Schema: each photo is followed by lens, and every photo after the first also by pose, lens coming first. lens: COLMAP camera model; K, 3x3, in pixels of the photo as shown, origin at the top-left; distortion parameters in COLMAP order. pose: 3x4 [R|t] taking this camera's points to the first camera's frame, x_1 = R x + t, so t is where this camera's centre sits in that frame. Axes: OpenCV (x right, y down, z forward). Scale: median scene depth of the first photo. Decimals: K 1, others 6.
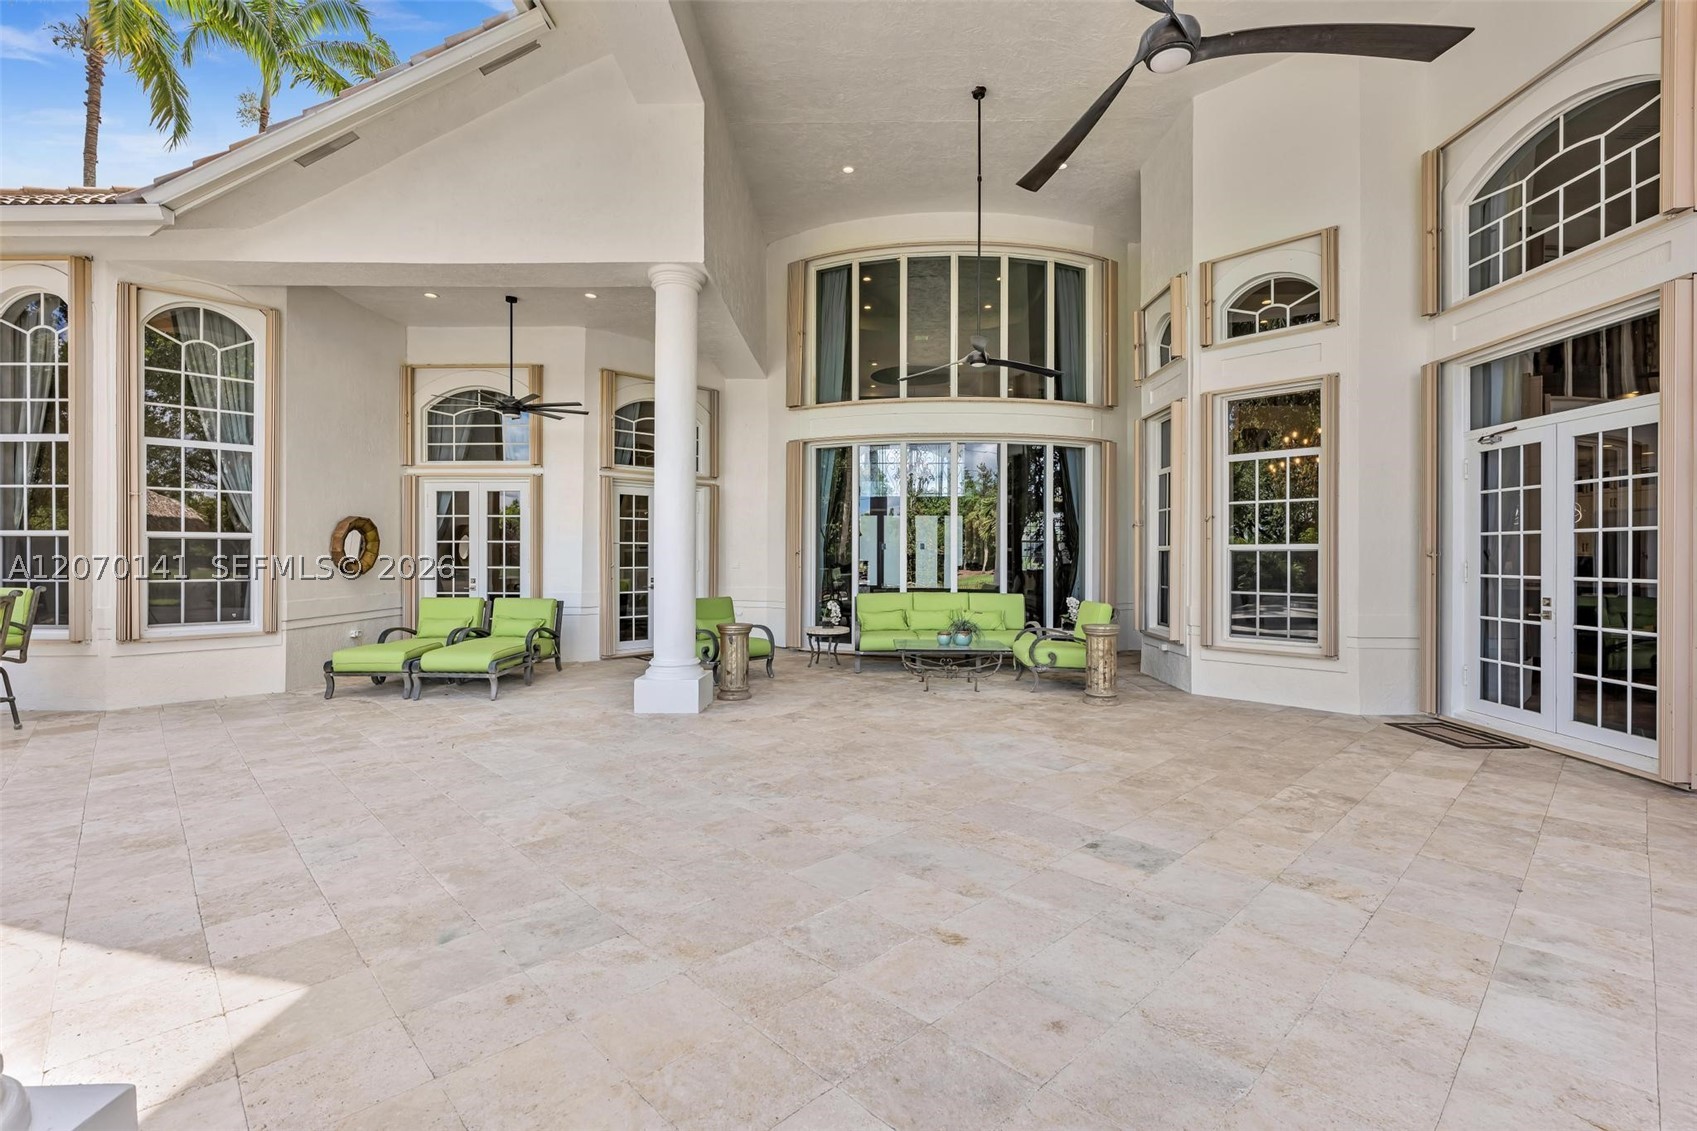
lens RADIAL K [[762.4, 0, 851.2], [0, 762.4, 555.4], [0, 0, 1]] dist [0.000371, -0.000390]
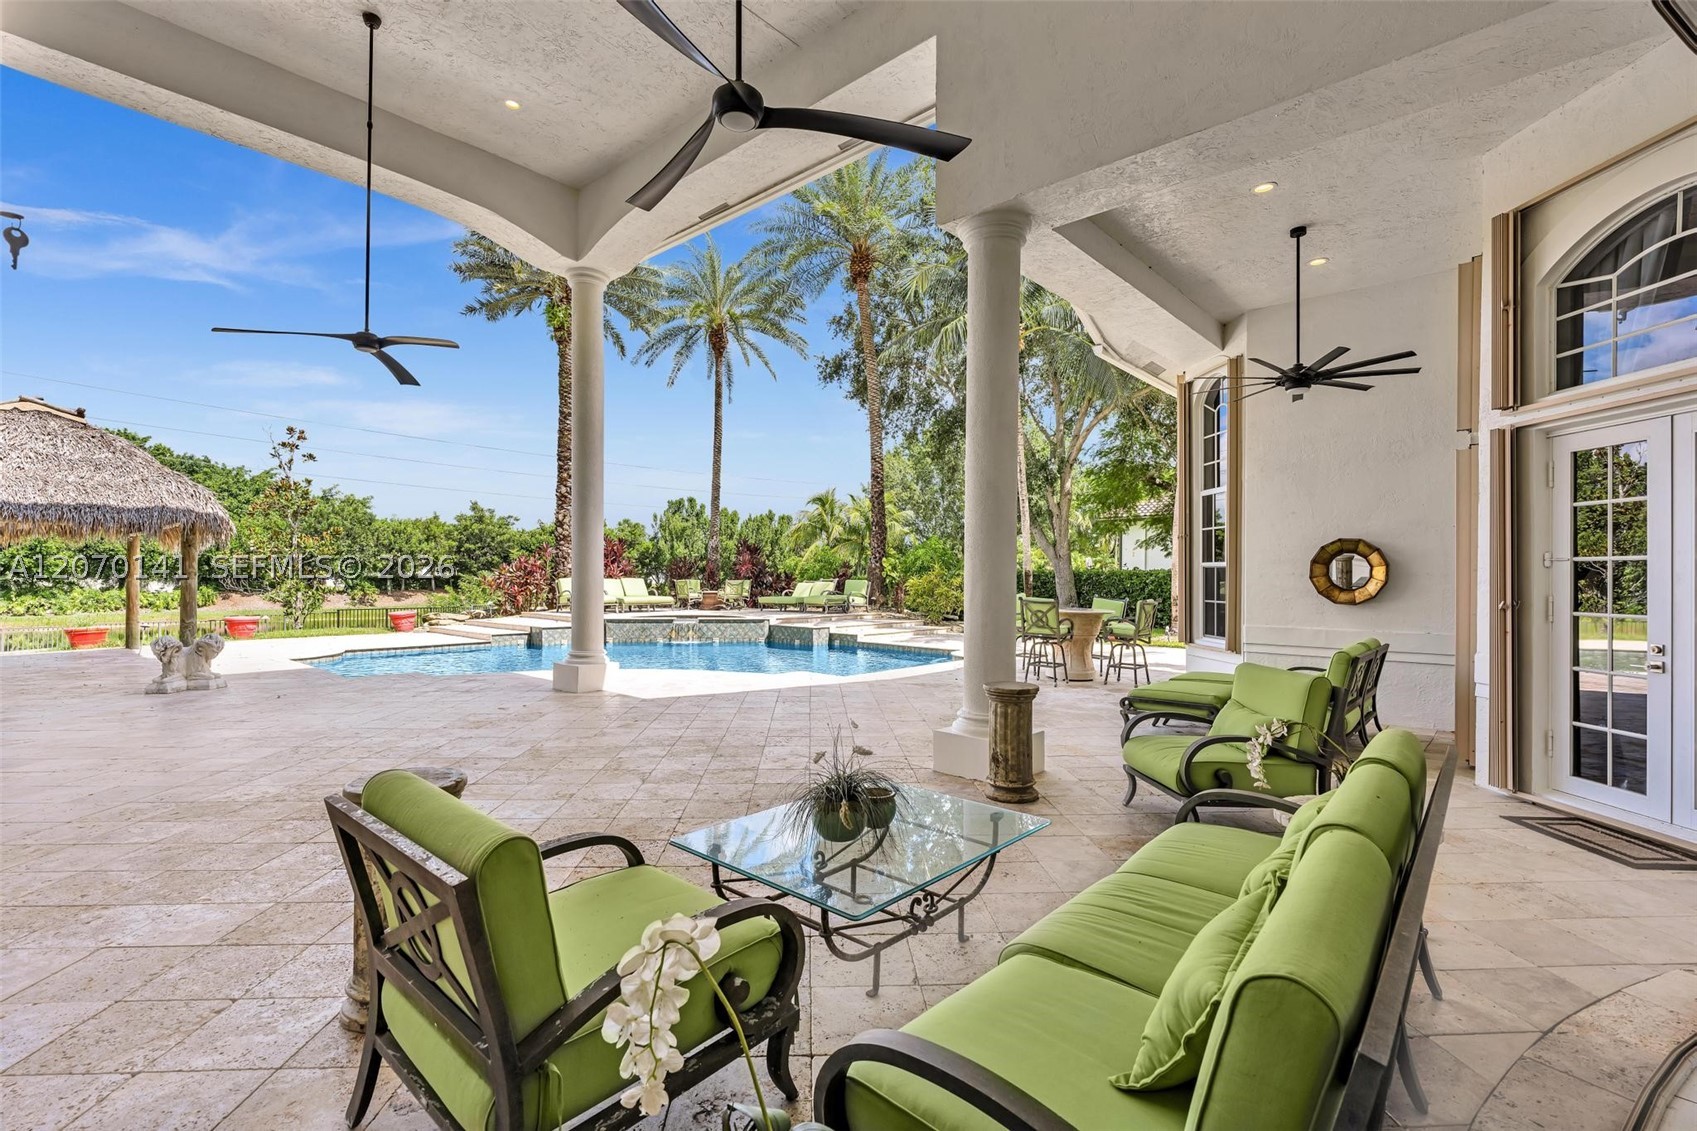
lens RADIAL K [[769.7, 0, 848.5], [0, 769.7, 565.5], [0, 0, 1]] dist [-0.000696, 0.000394]
pose [[-0.654702, -0.015963, -0.755719, 0.442192], [-0.008534, 0.999869, -0.013727, -0.003432], [0.755839, -0.002538, -0.654752, 1.315899]]
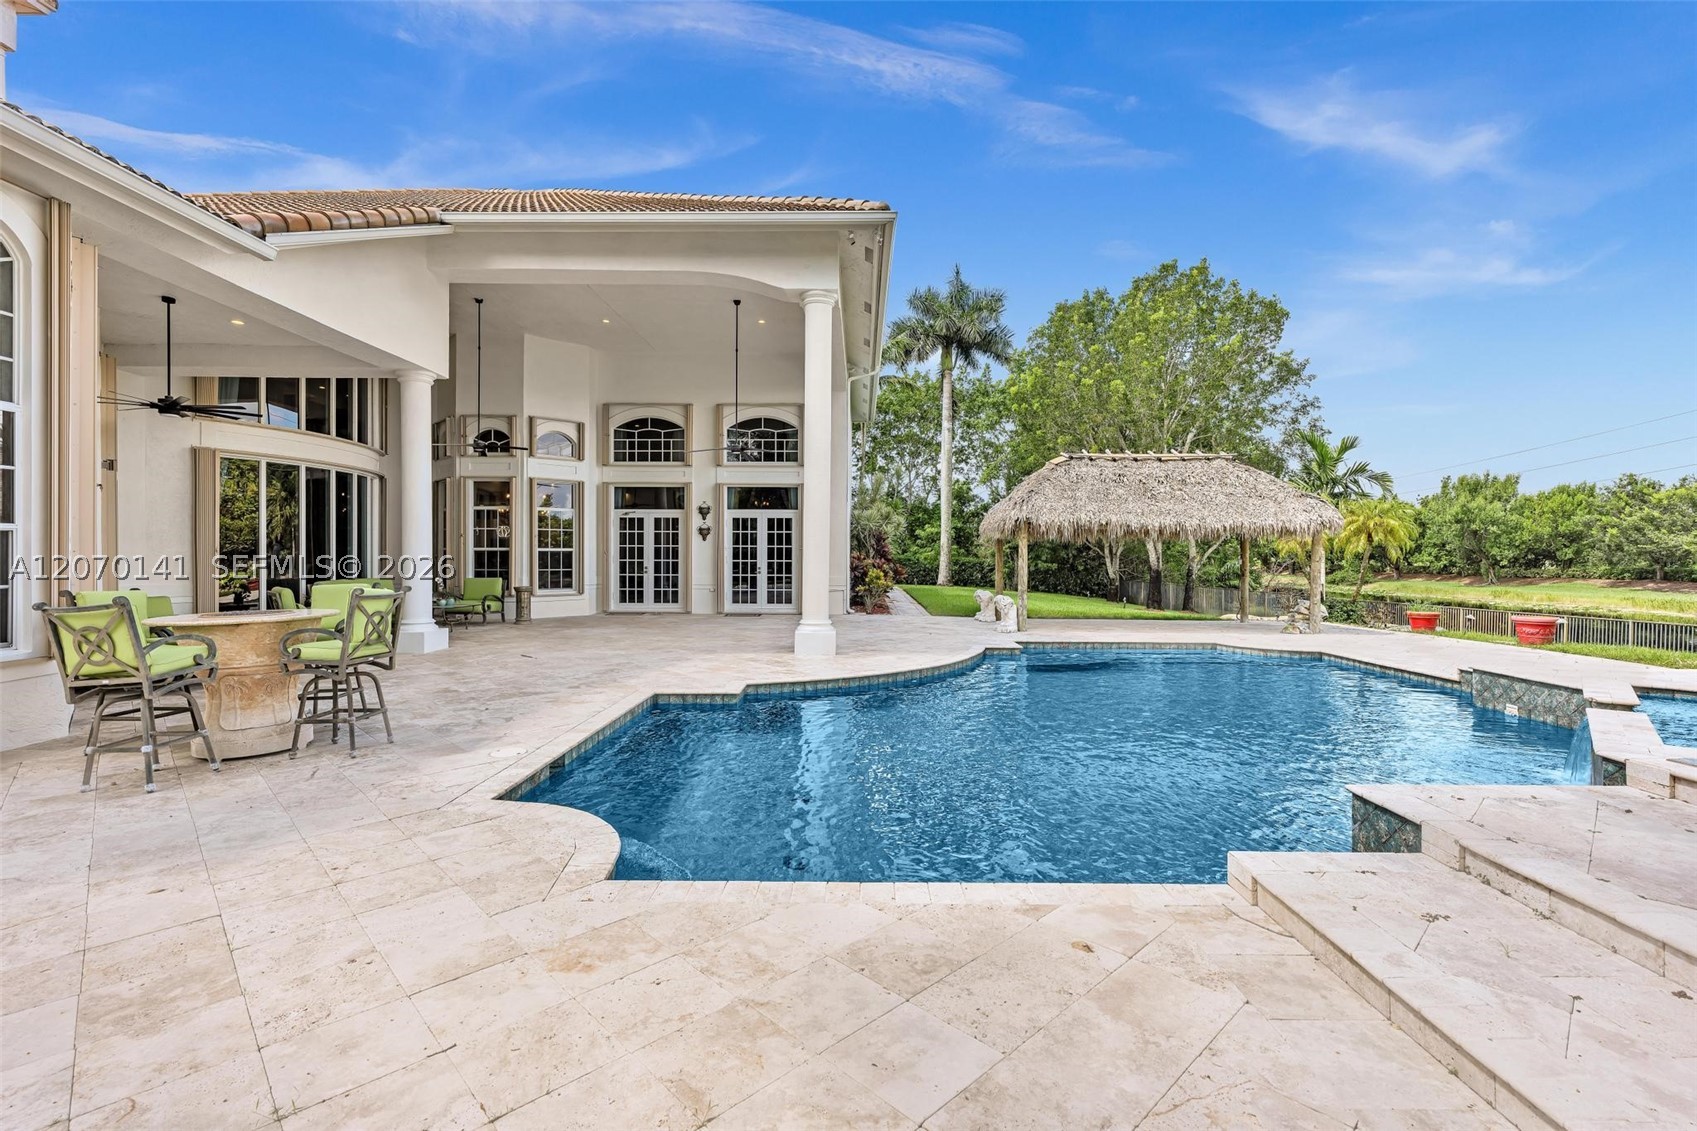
lens RADIAL K [[762.5, 0, 848.5], [0, 762.5, 565.5], [0, 0, 1]] dist [-0.001790, 0.000738]
pose [[-0.005178, -0.017706, 0.999830, -1.669635], [-0.004583, 0.999833, 0.017683, -0.006956], [-0.999976, -0.004491, -0.005258, 0.118923]]
